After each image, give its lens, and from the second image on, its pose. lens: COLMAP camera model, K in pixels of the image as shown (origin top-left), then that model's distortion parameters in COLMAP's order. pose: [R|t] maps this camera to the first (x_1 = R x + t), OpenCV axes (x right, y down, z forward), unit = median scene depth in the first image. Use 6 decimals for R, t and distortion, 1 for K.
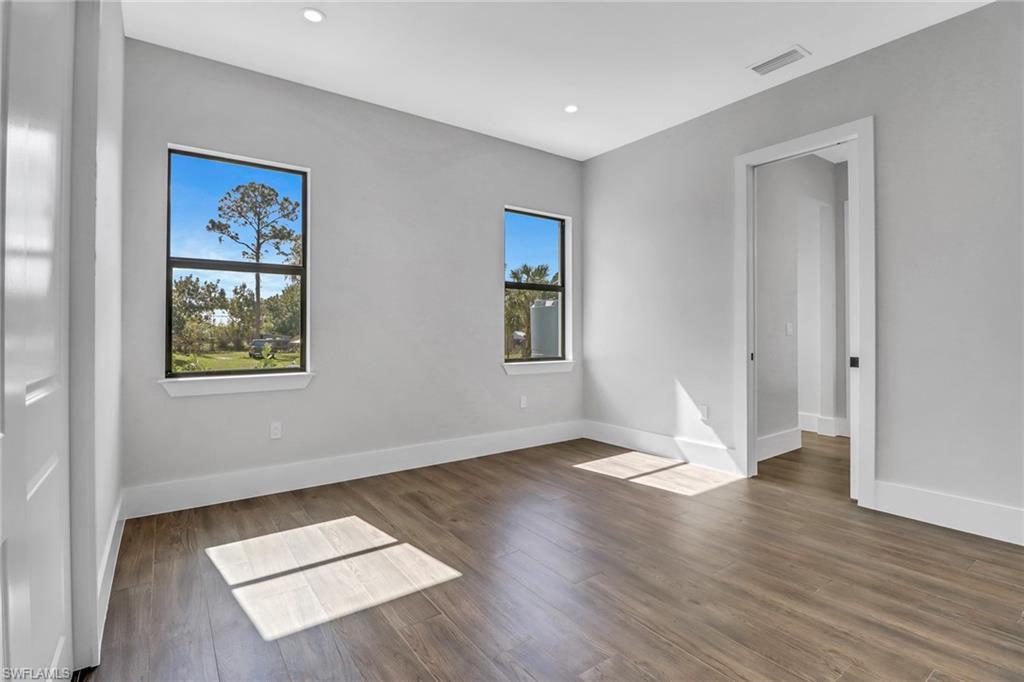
lens RADIAL K [[498.1, 0, 514.8], [0, 498.1, 332.8], [0, 0, 1]] dist [0.030355, -0.020240]
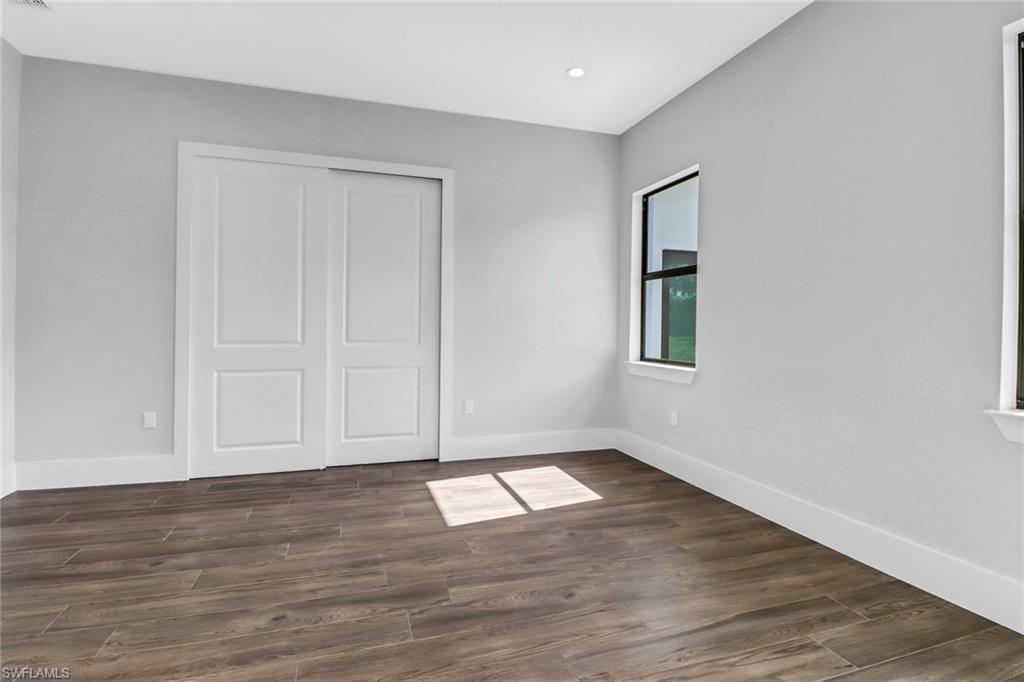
lens RADIAL K [[488.5, 0, 514.1], [0, 488.5, 326.1], [0, 0, 1]] dist [0.031832, -0.018407]
pose [[-0.313031, -0.006932, -0.949718, 0.852852], [-0.004782, 0.999972, -0.005723, 0.005083], [0.949731, 0.002750, -0.313055, 1.329660]]
